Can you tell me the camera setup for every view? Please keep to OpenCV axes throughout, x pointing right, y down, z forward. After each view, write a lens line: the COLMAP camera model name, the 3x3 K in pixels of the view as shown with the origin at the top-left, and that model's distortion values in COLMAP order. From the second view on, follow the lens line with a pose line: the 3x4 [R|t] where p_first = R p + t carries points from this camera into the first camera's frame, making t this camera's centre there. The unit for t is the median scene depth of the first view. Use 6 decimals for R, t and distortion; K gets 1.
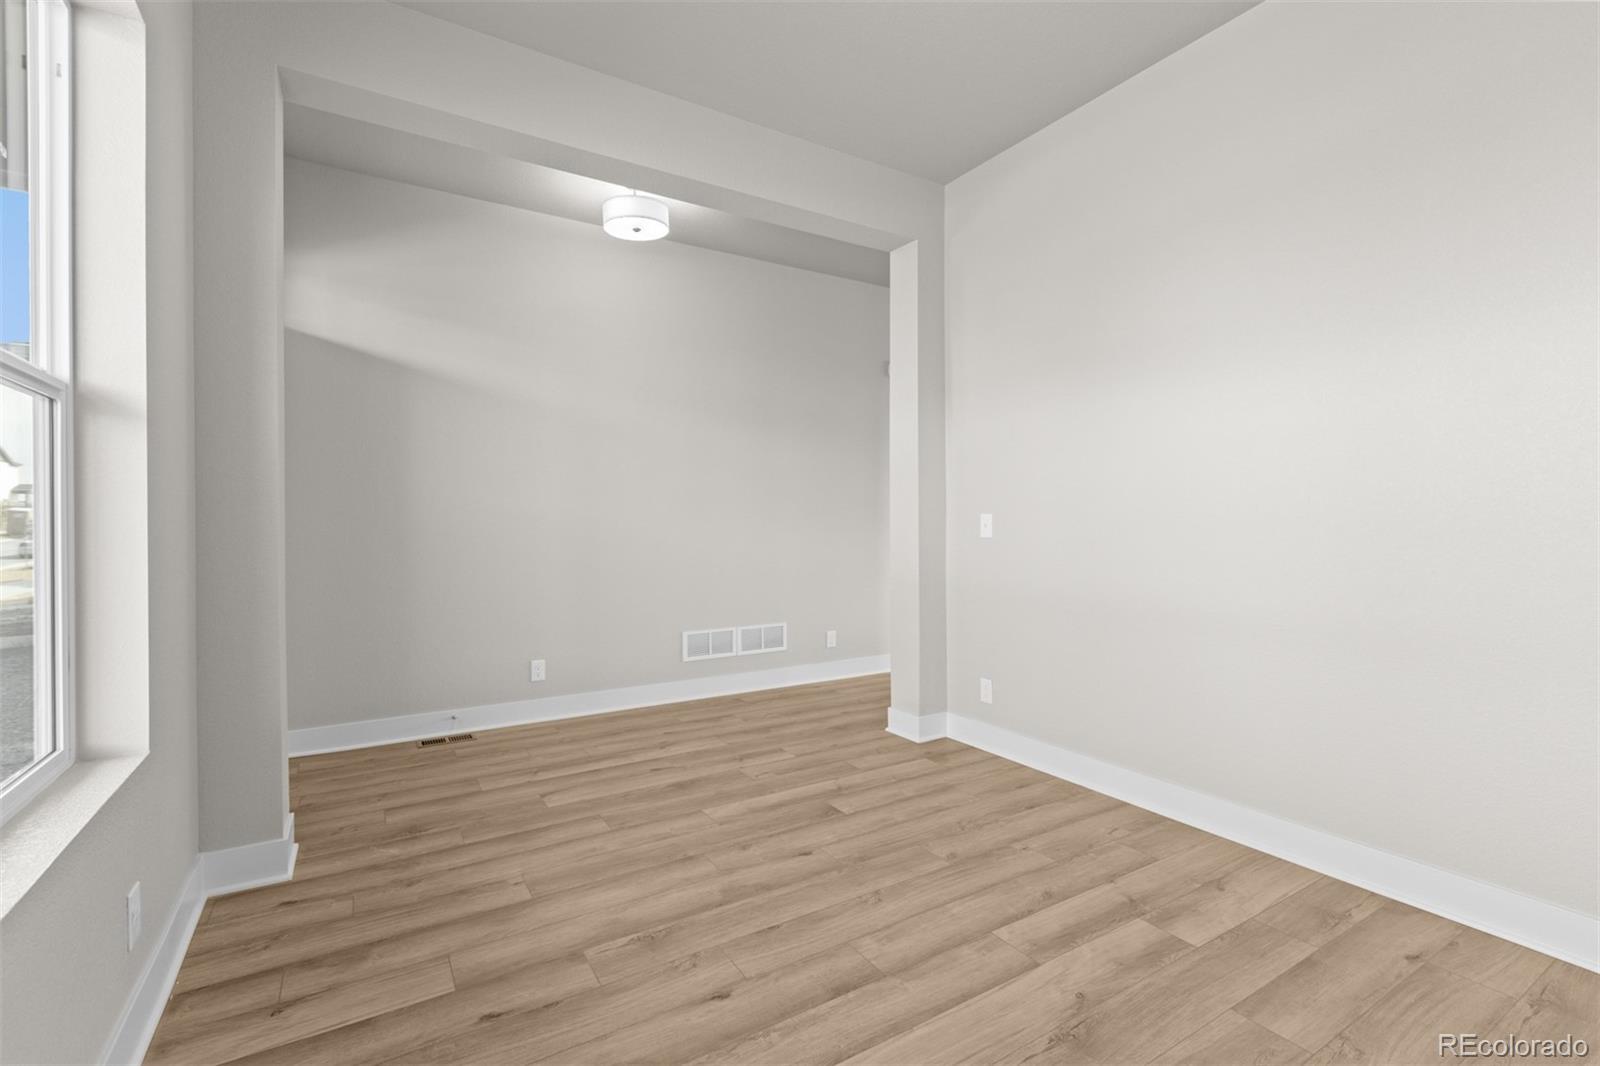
lens RADIAL K [[723.4, 0, 800.4], [0, 723.4, 527.2], [0, 0, 1]] dist [0.000284, -0.000015]
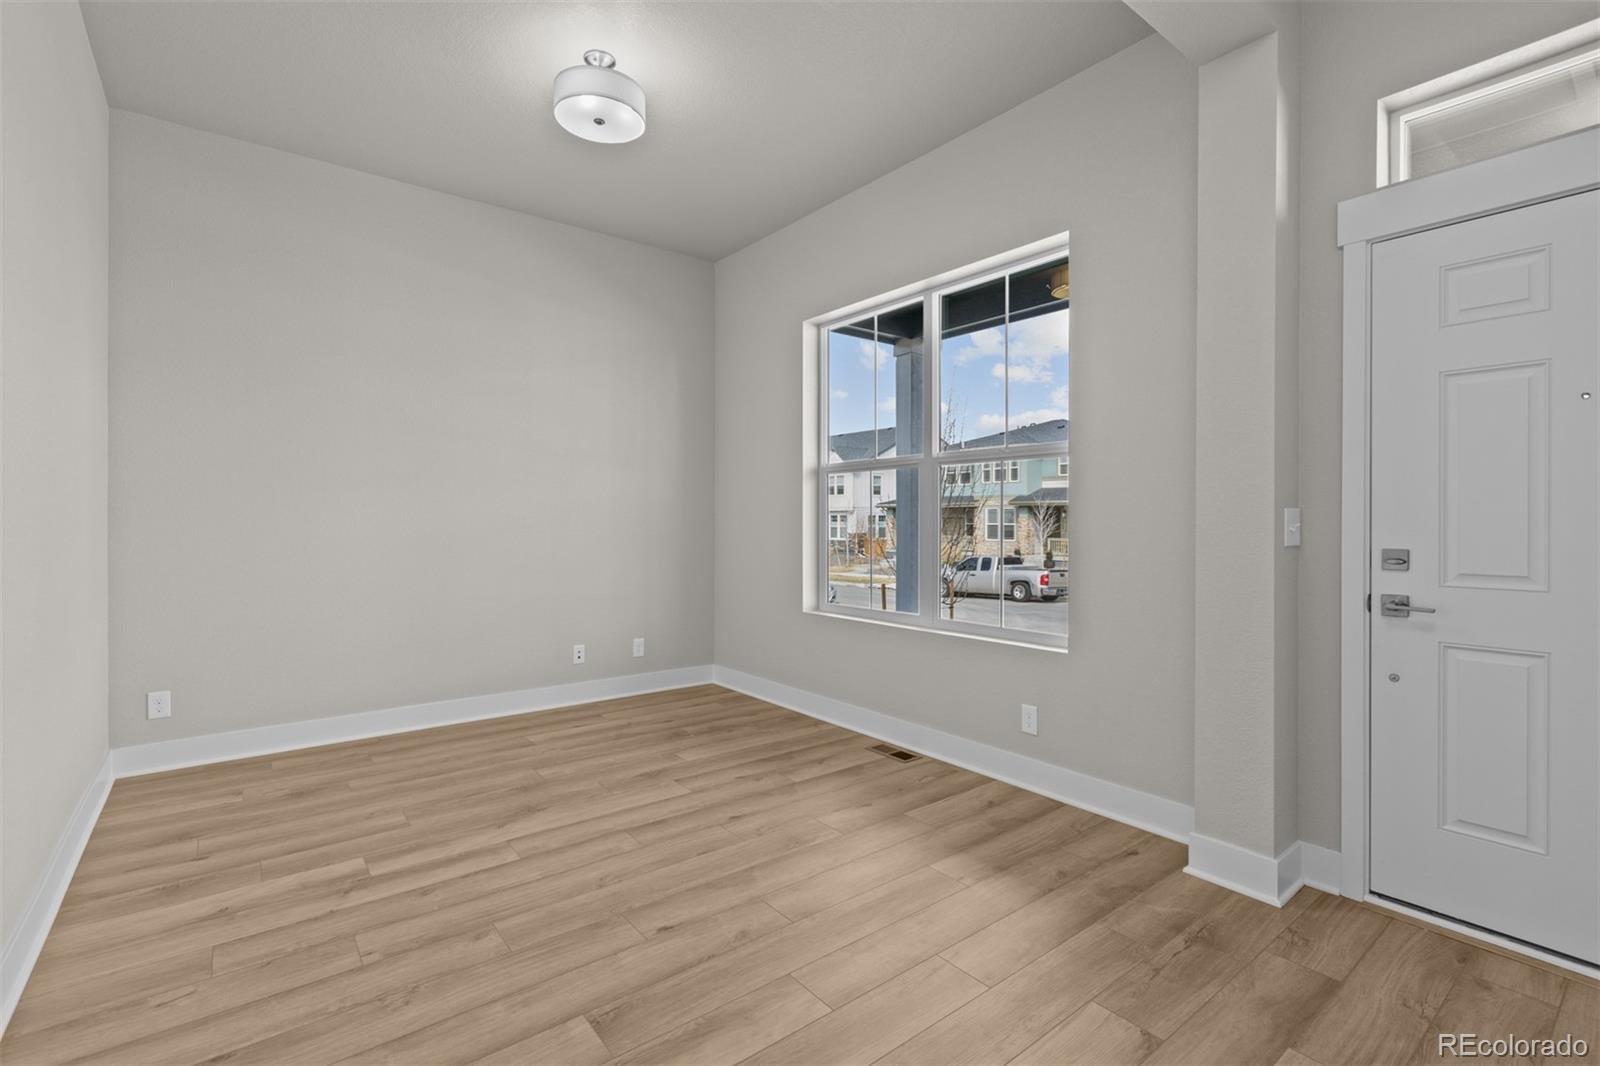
lens RADIAL K [[723.4, 0, 800.2], [0, 723.4, 526.1], [0, 0, 1]] dist [0.000284, -0.000015]
pose [[-0.993509, 0.000860, -0.113753, -0.057378], [-0.000557, 0.999923, 0.012426, -0.010396], [0.113755, 0.012409, -0.993431, 2.039351]]
